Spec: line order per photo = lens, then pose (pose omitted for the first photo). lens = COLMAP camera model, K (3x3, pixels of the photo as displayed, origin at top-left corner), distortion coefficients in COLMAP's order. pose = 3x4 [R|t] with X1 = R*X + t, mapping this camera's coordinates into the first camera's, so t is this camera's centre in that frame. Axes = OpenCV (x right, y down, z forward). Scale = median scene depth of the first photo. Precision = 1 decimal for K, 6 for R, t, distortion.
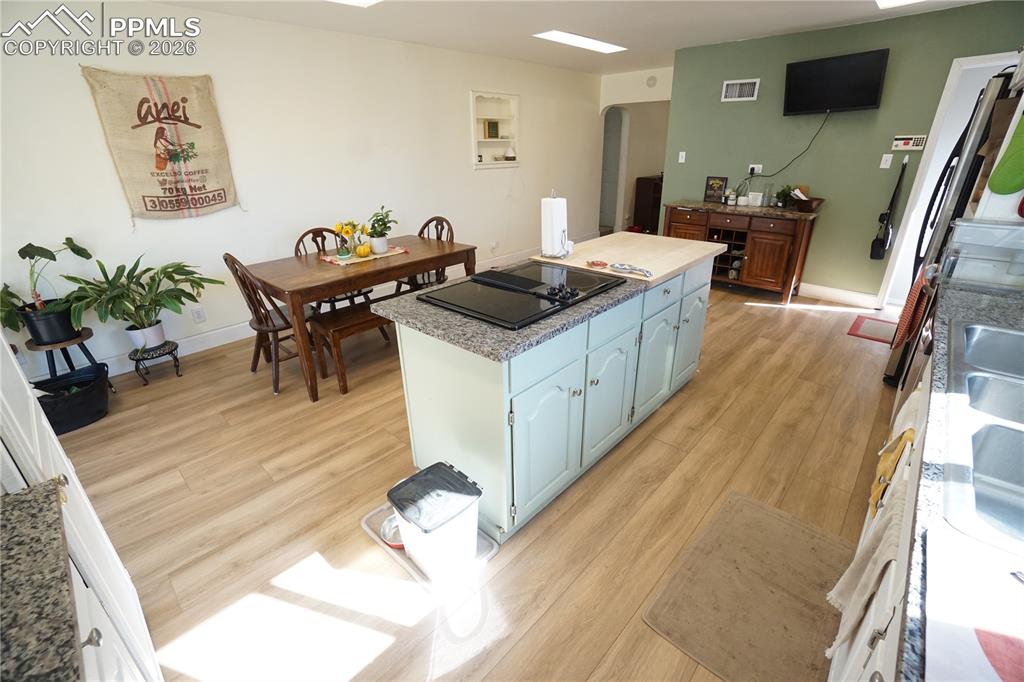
lens RADIAL K [[452.3, 0, 508.5], [0, 452.3, 337.9], [0, 0, 1]] dist [-0.065340, 0.024270]
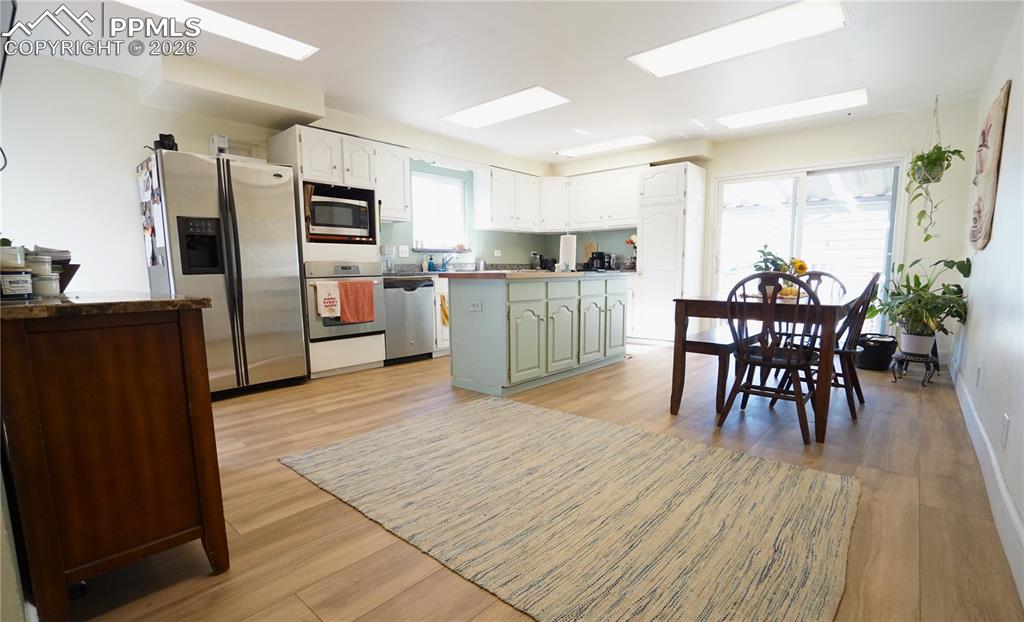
lens RADIAL K [[470.3, 0, 504.6], [0, 470.3, 337.2], [0, 0, 1]] dist [-0.048726, 0.000265]
pose [[-0.999130, 0.034994, -0.022684, 0.259200], [0.018237, 0.855810, 0.516969, -0.601320], [0.037504, 0.516105, -0.855704, 1.803092]]
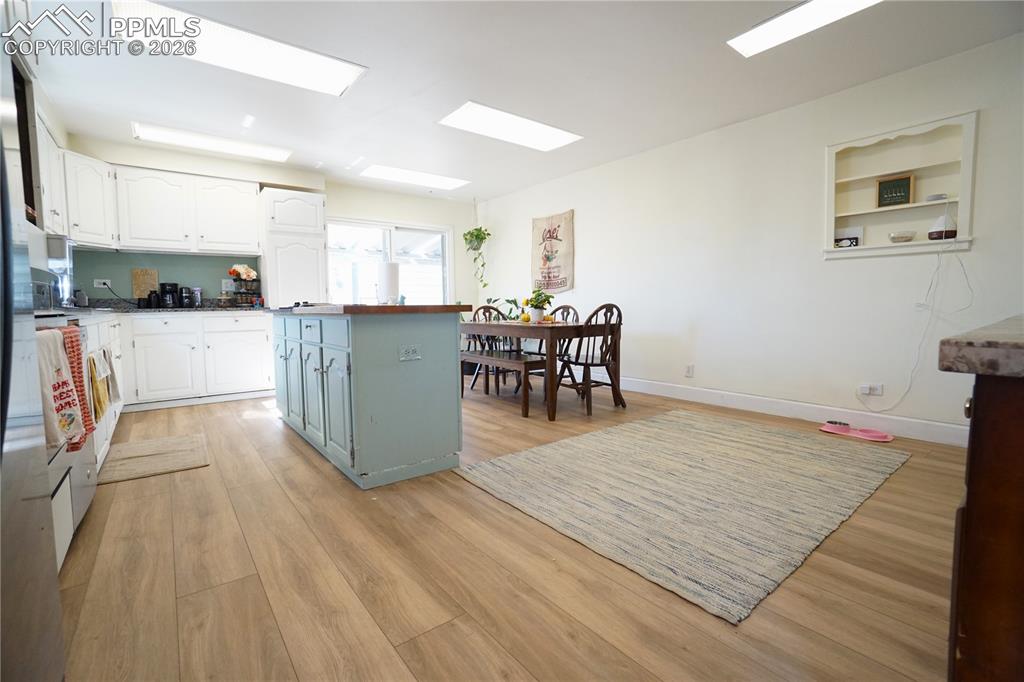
lens RADIAL K [[452.3, 0, 508.5], [0, 452.3, 337.9], [0, 0, 1]] dist [-0.065340, 0.024270]
pose [[-0.149323, 0.089773, -0.984705, 0.952032], [-0.374726, 0.916447, 0.140375, -0.293057], [0.915032, 0.389955, -0.103206, 1.065786]]
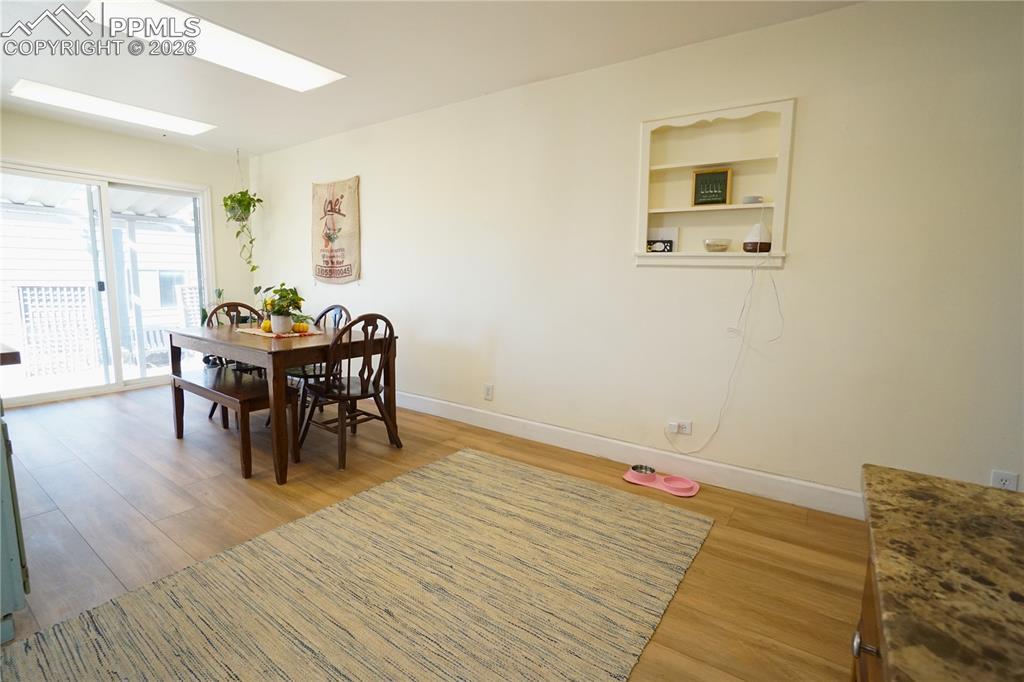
lens RADIAL K [[472.1, 0, 507.8], [0, 472.1, 338.7], [0, 0, 1]] dist [-0.065403, 0.022574]
pose [[0.142691, 0.152510, -0.977947, 0.677340], [-0.406242, 0.910021, 0.082642, -0.435068], [0.902556, 0.385491, 0.191807, 1.222320]]
